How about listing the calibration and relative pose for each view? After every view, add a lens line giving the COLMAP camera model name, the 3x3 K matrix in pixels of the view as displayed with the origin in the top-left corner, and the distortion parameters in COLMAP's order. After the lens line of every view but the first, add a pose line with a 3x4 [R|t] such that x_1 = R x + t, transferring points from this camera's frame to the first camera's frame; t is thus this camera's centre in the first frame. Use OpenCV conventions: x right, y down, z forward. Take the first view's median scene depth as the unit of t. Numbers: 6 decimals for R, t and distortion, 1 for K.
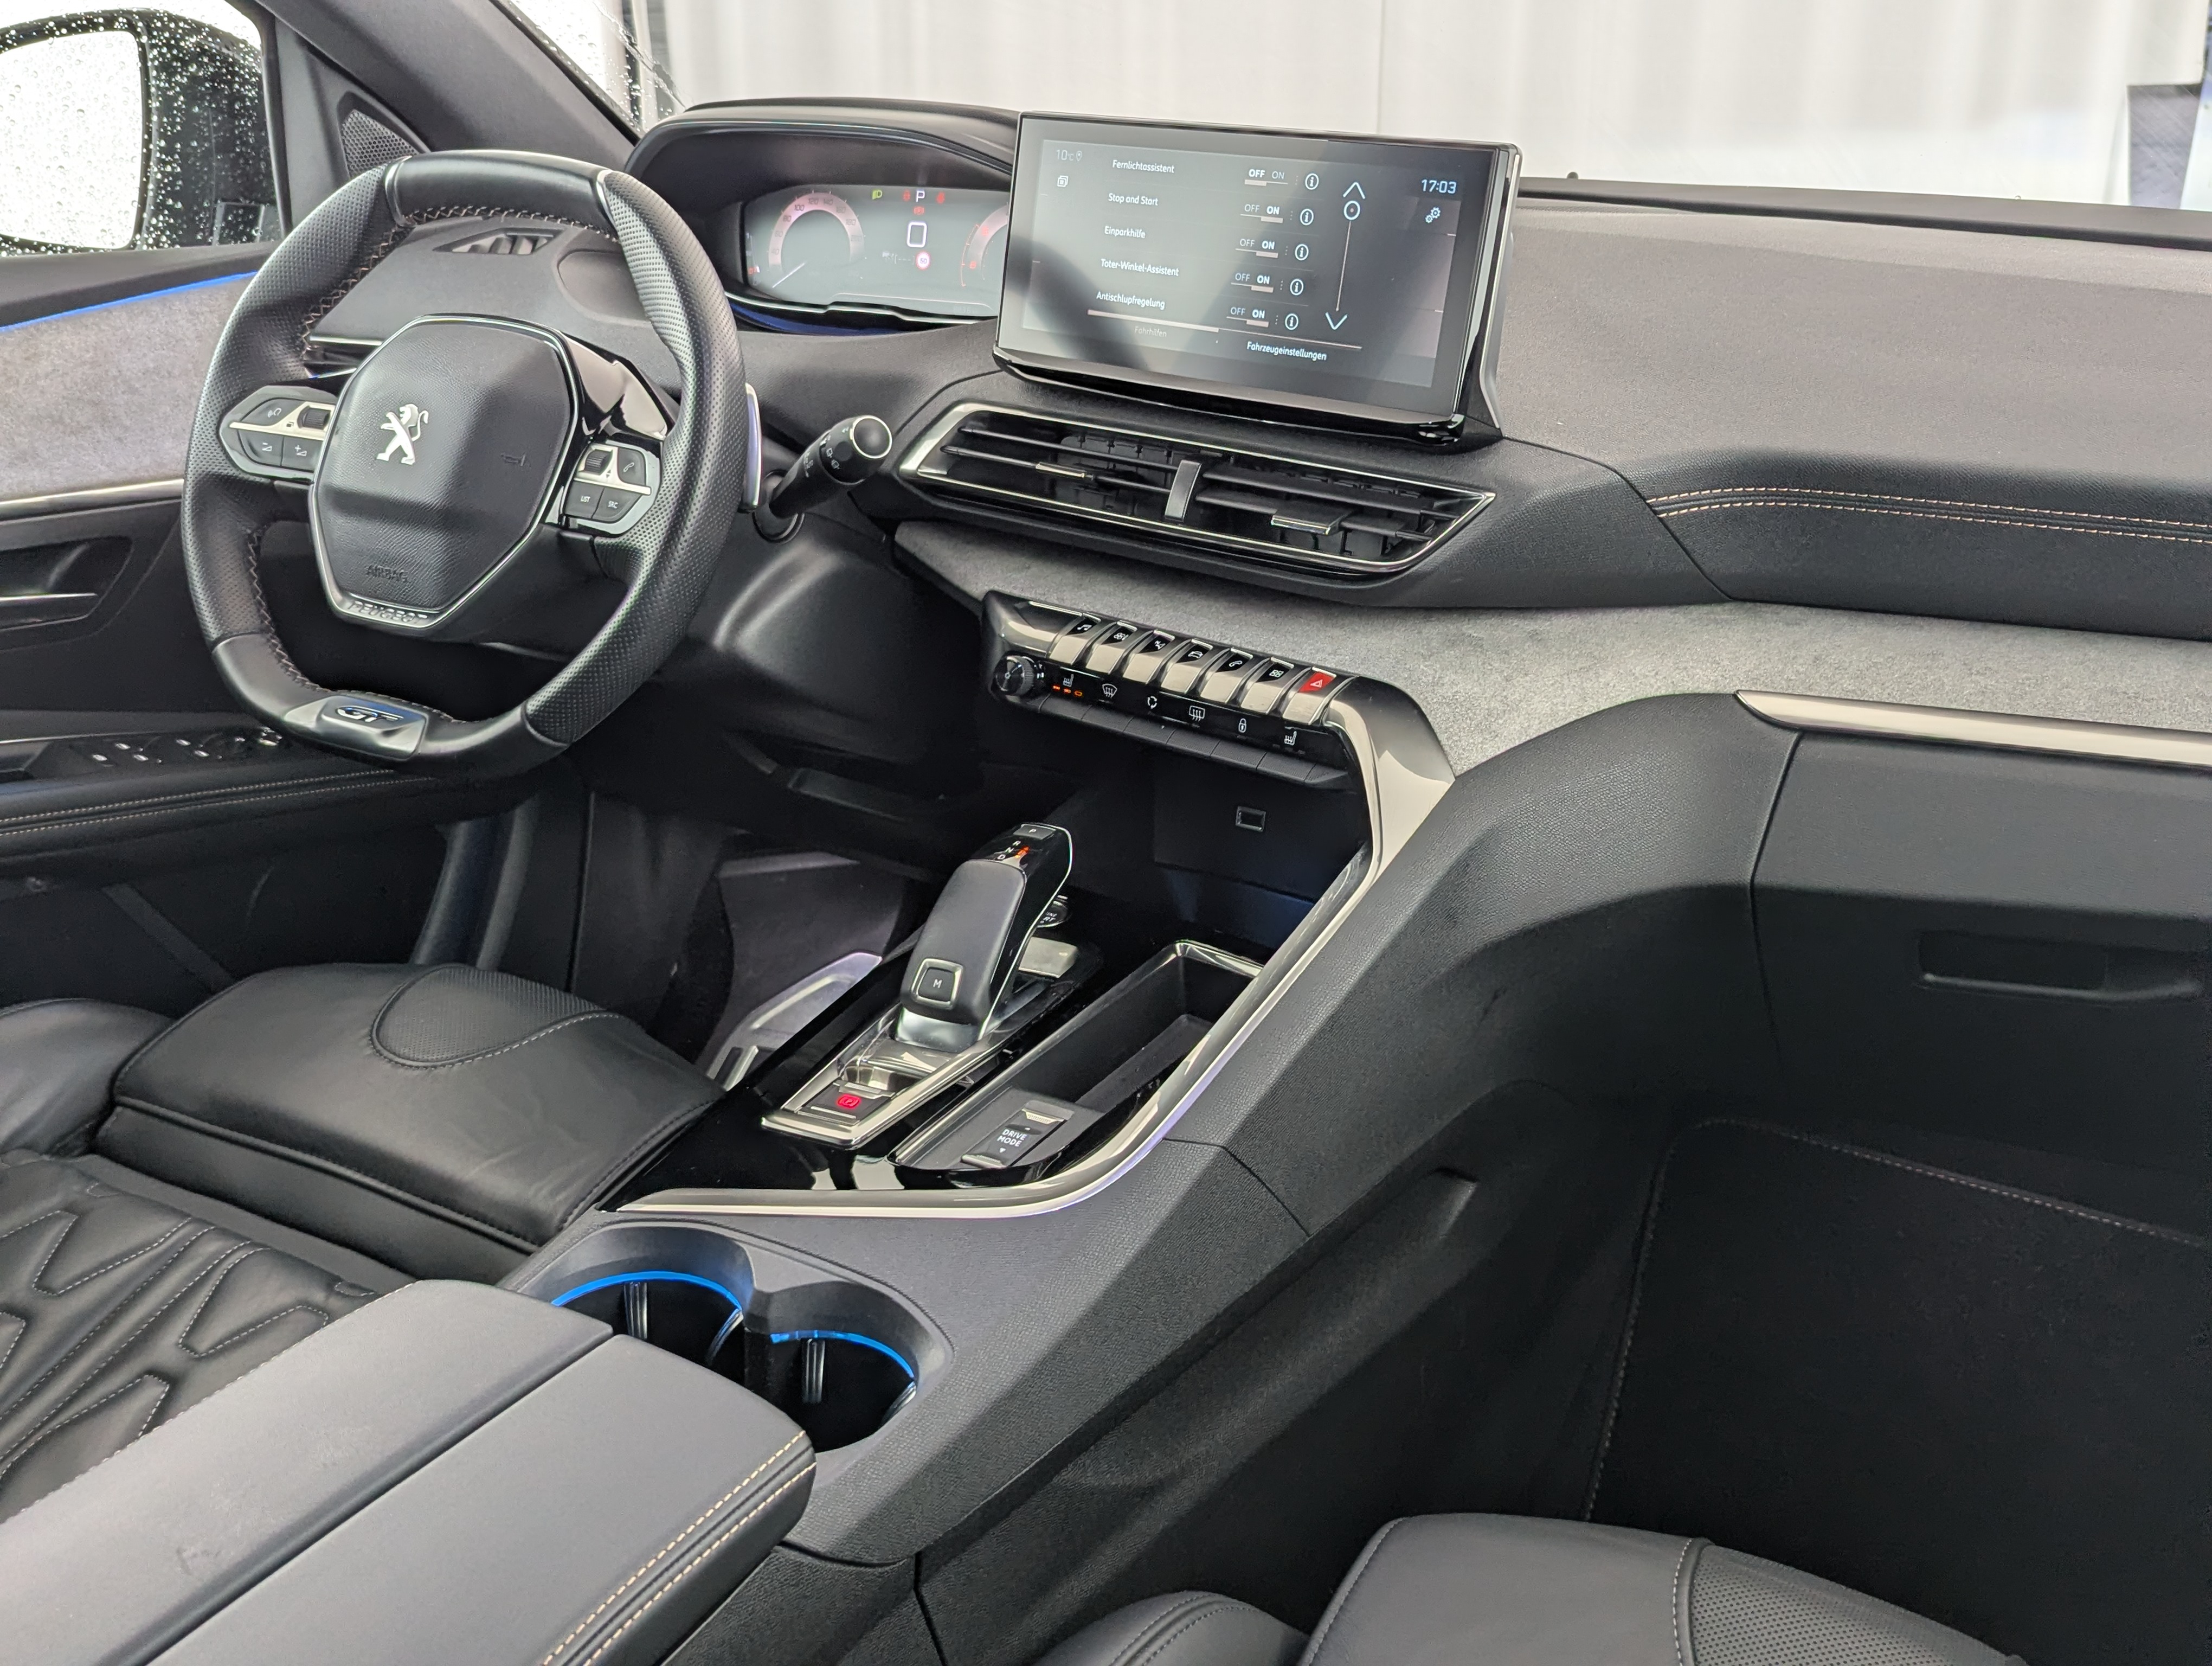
lens RADIAL K [[2095.3, 0, 1104.9], [0, 2095.3, 792.8], [0, 0, 1]] dist [0.013886, -0.008843]
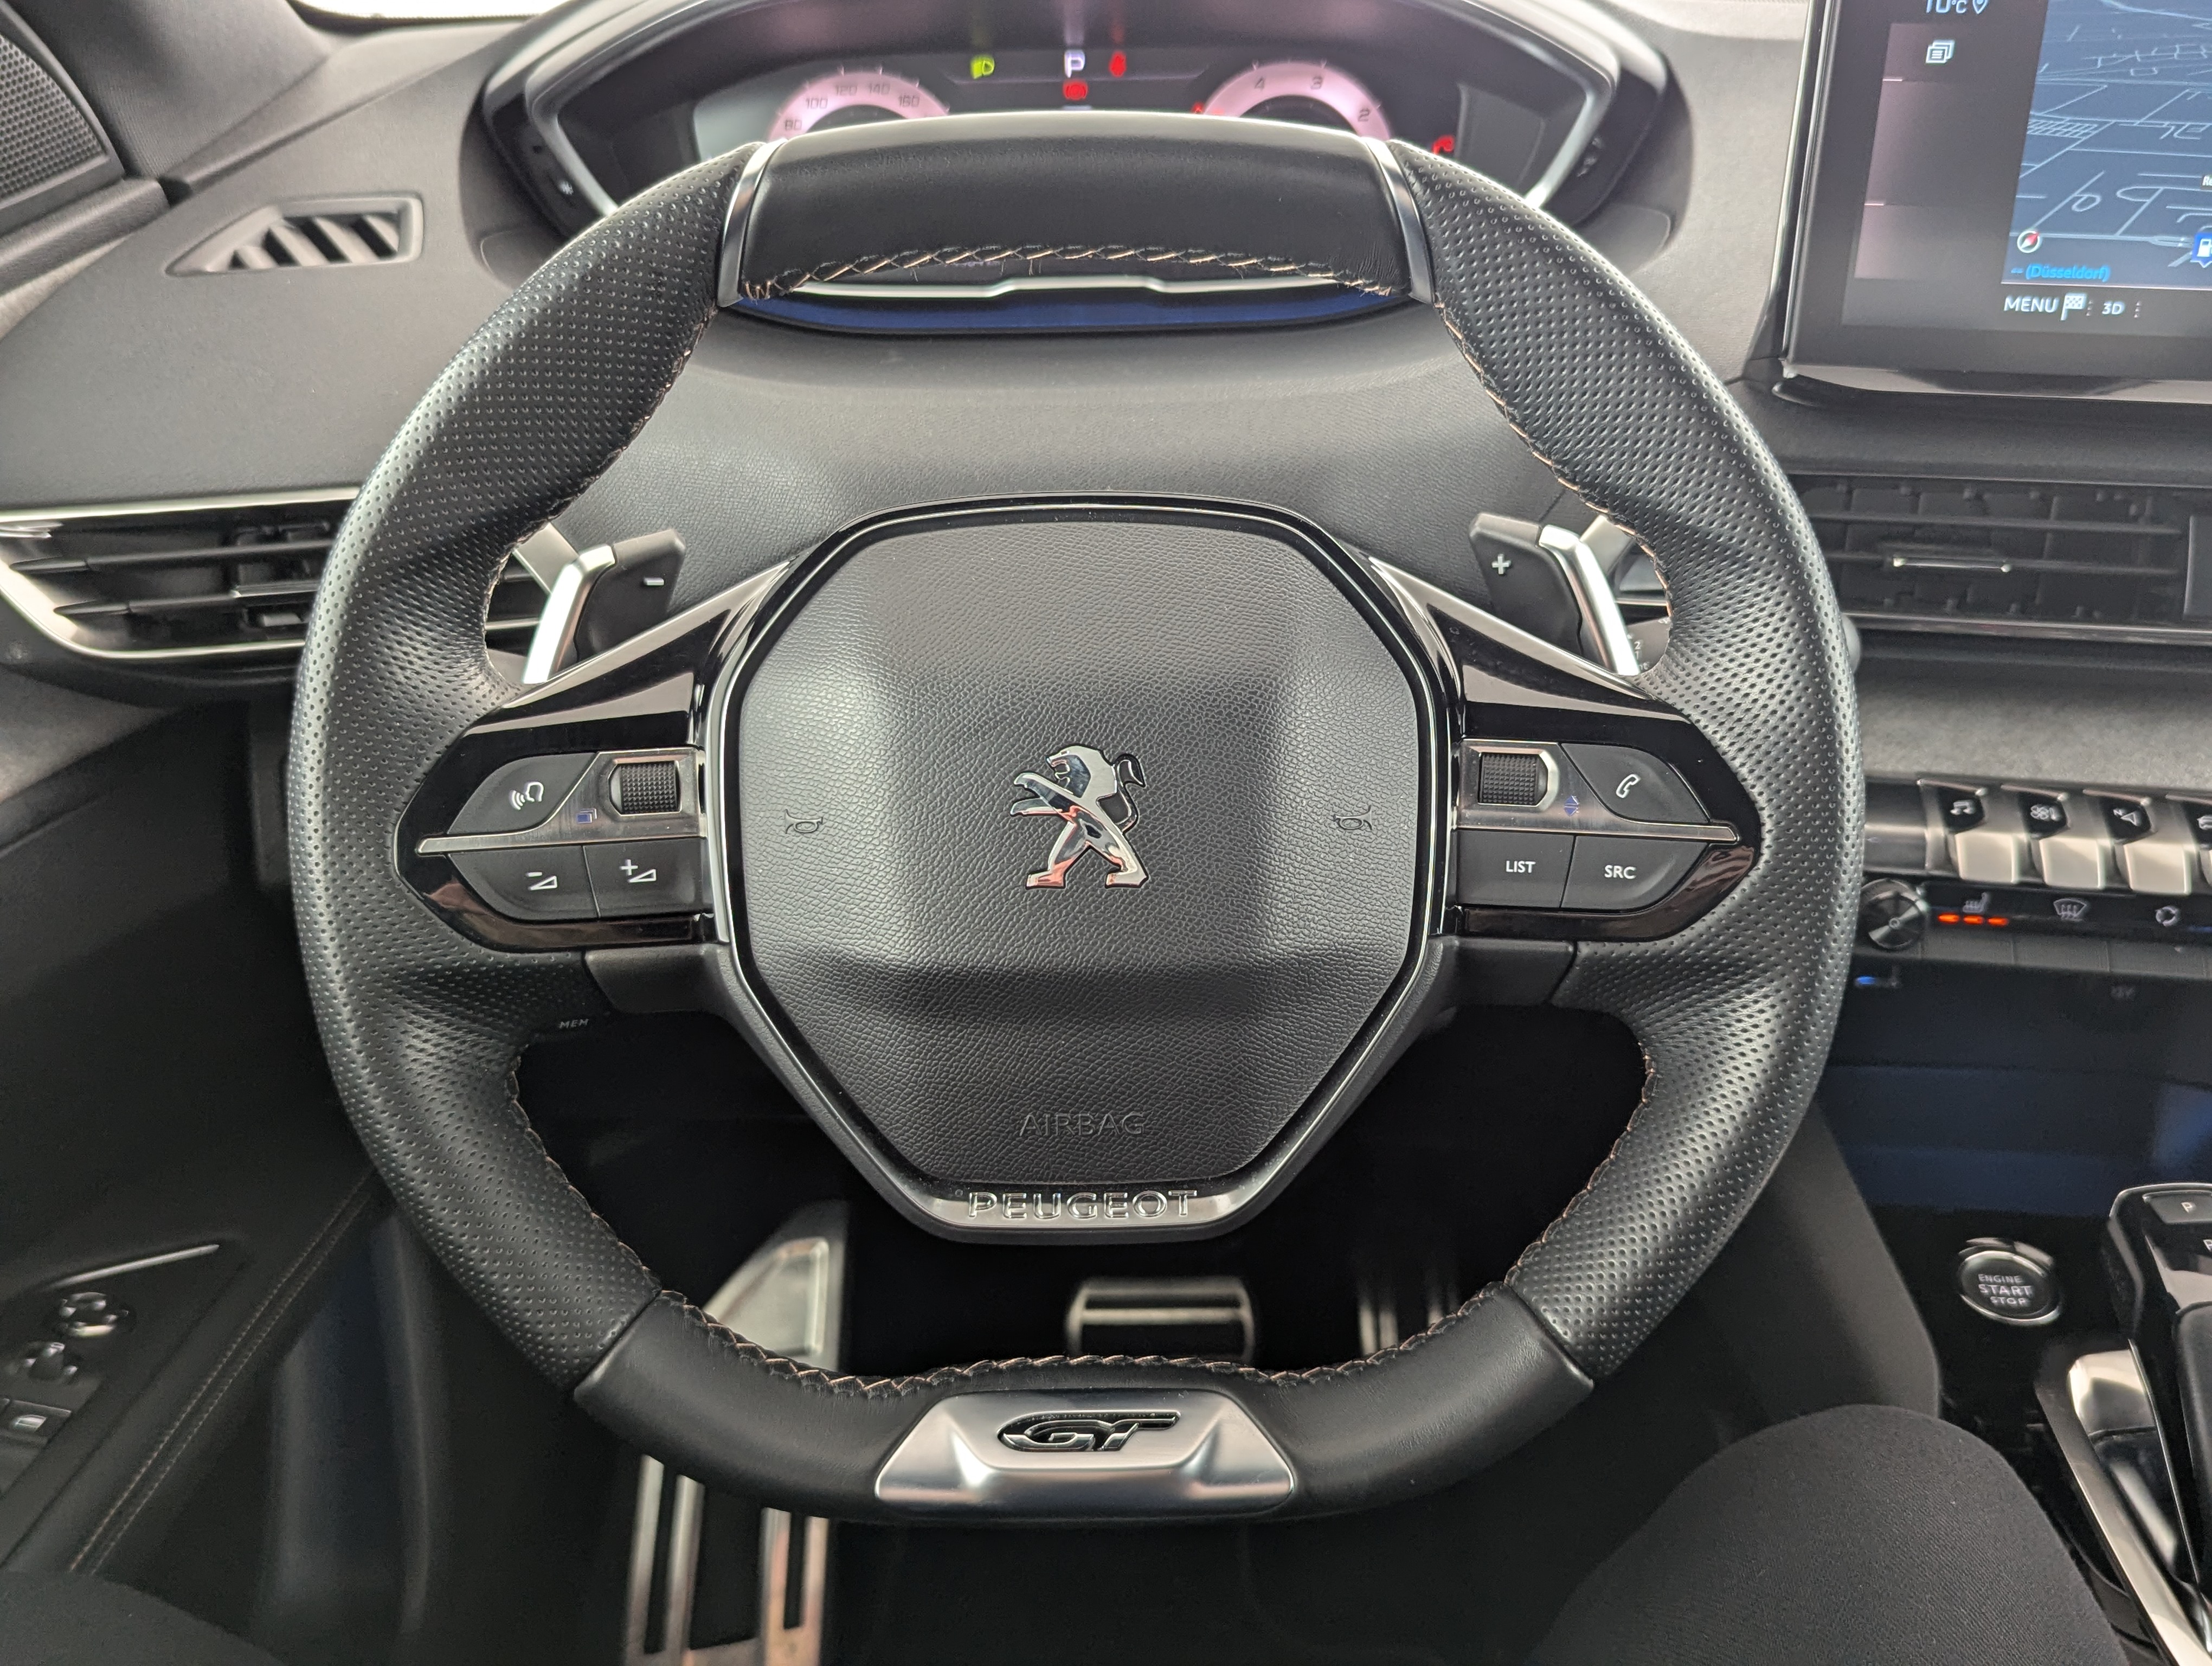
lens RADIAL K [[2120.8, 0, 1112.2], [0, 2120.8, 817.7], [0, 0, 1]] dist [0.031496, -0.012943]
pose [[0.857949, -0.254719, 0.446141, -0.520803], [0.194394, 0.964818, 0.177024, -0.245311], [-0.475537, -0.065151, 0.877280, 0.613930]]
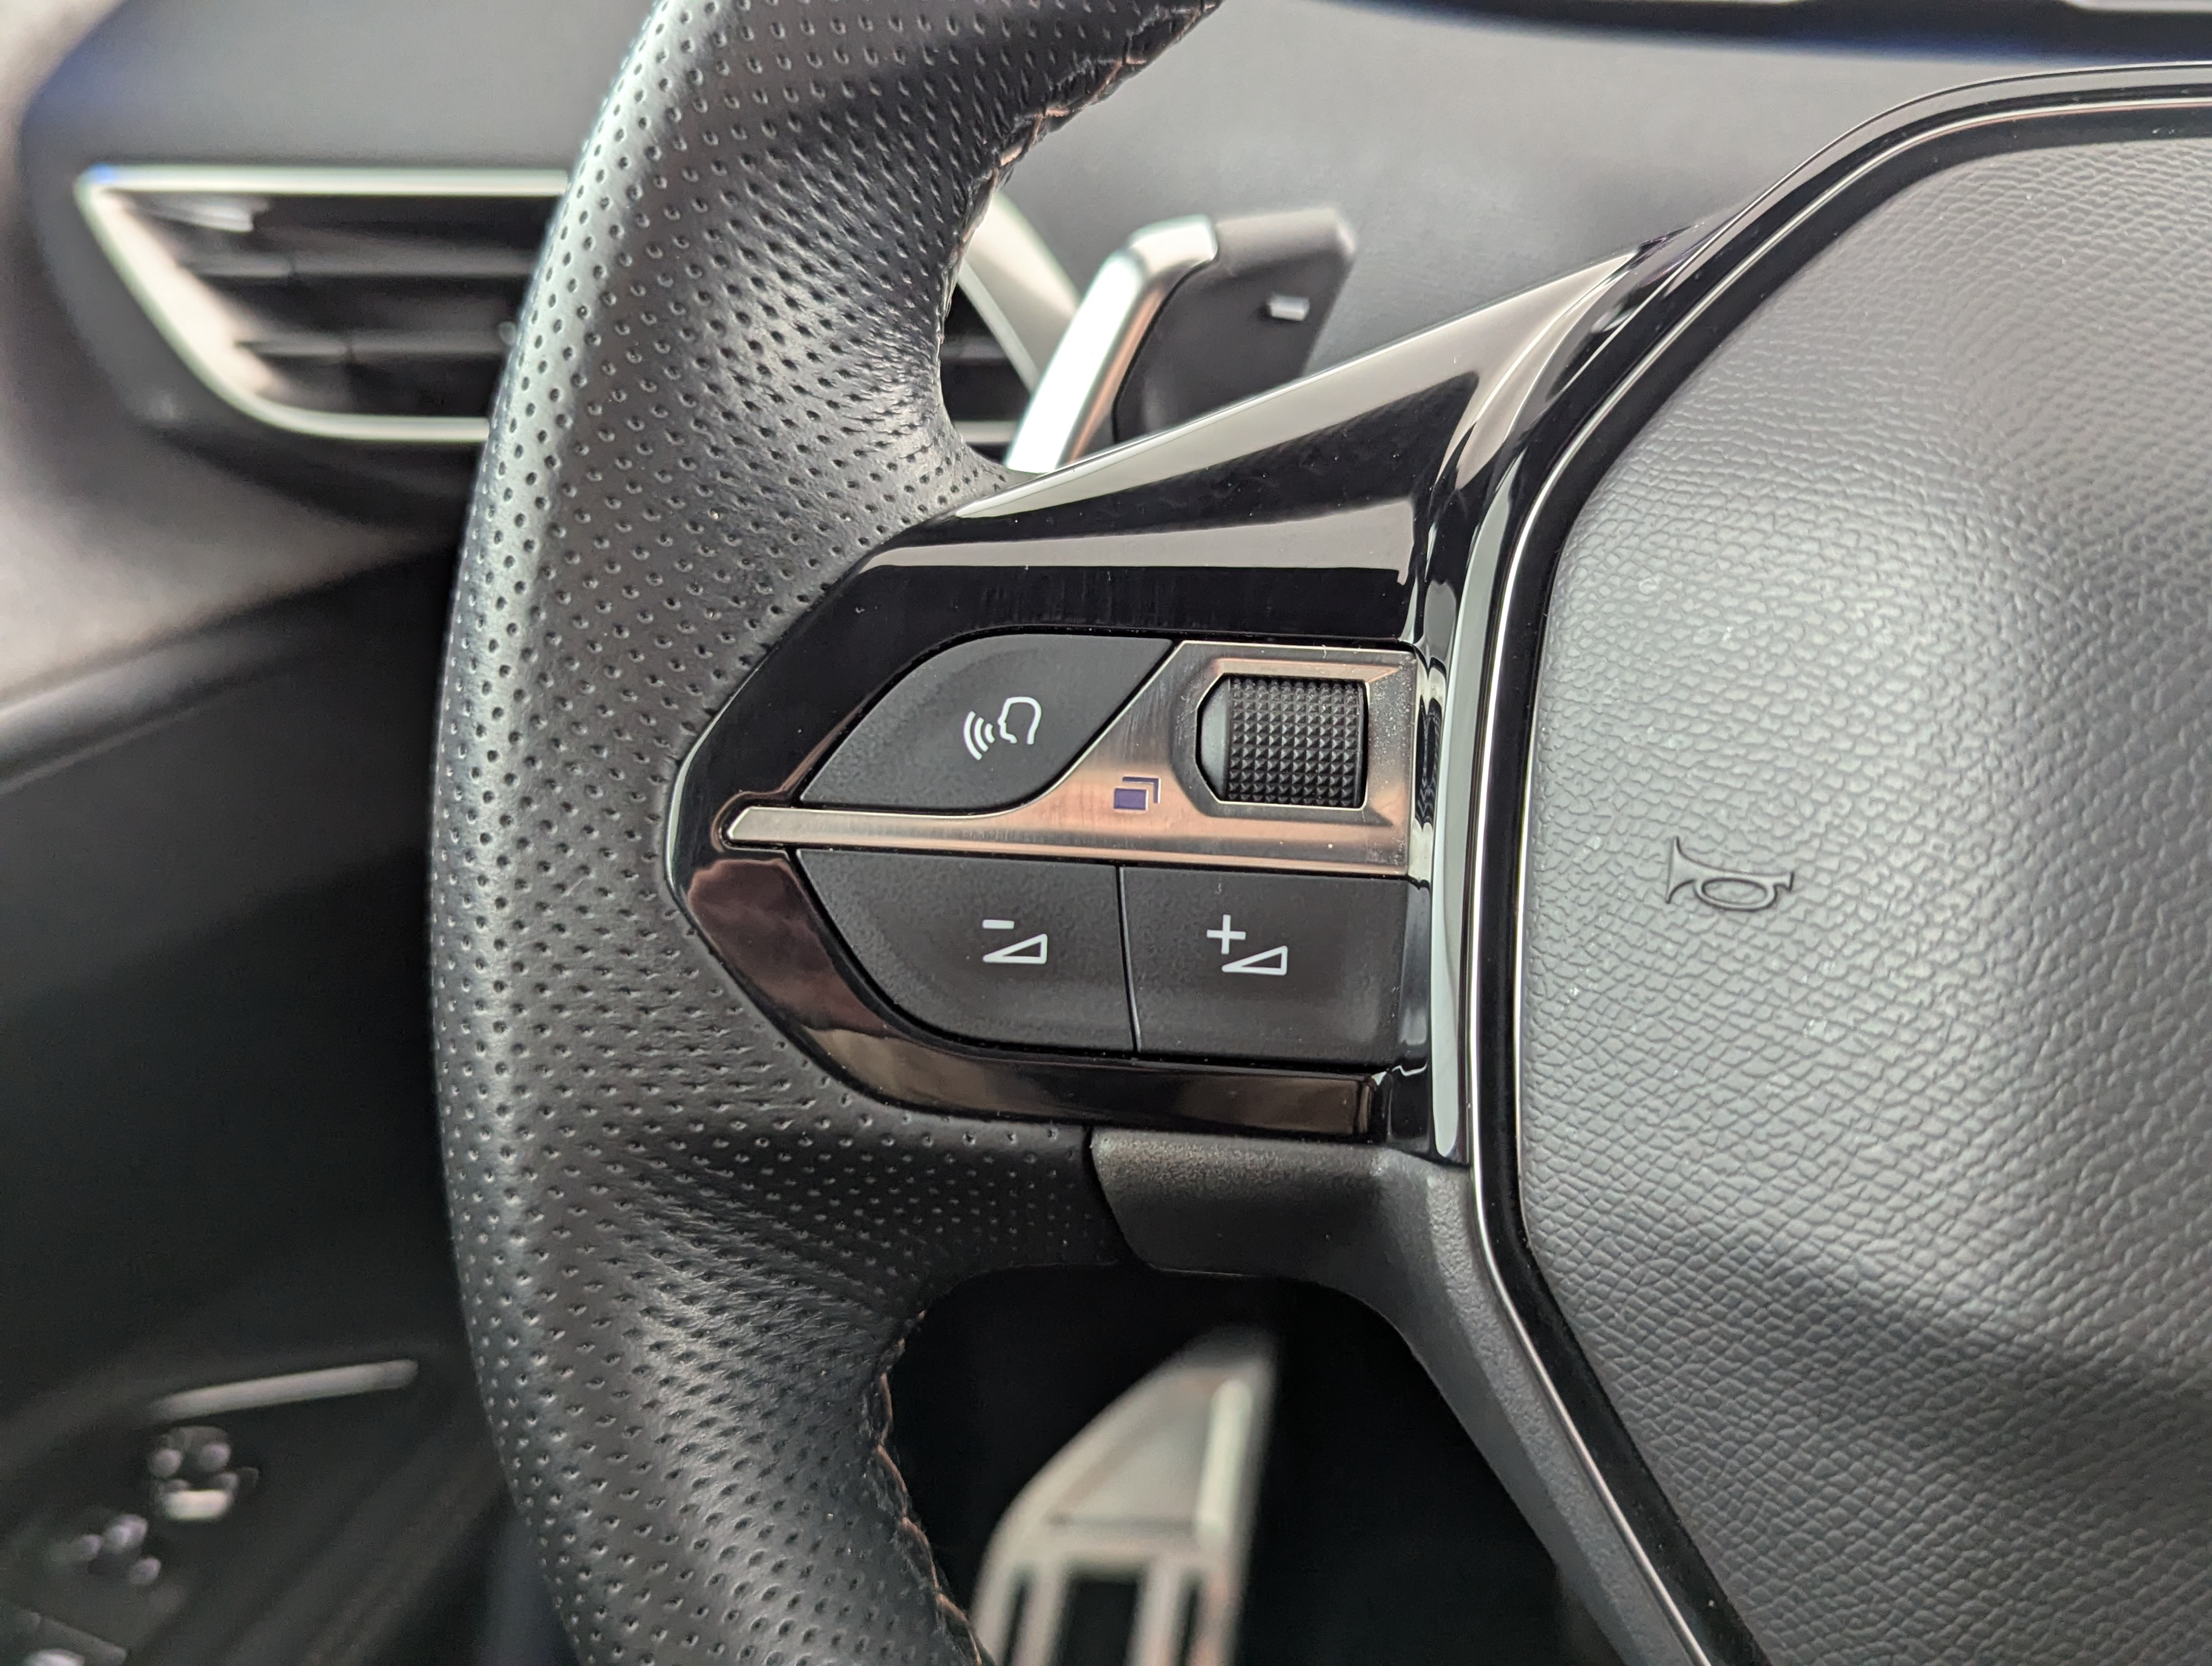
lens RADIAL K [[2223.8, 0, 1105.1], [0, 2223.8, 766.5], [0, 0, 1]] dist [-0.016440, -0.014599]
pose [[0.946813, -0.143423, 0.288054, -0.471262], [0.110027, 0.985516, 0.129042, -0.214104], [-0.302390, -0.090485, 0.948880, 0.887436]]
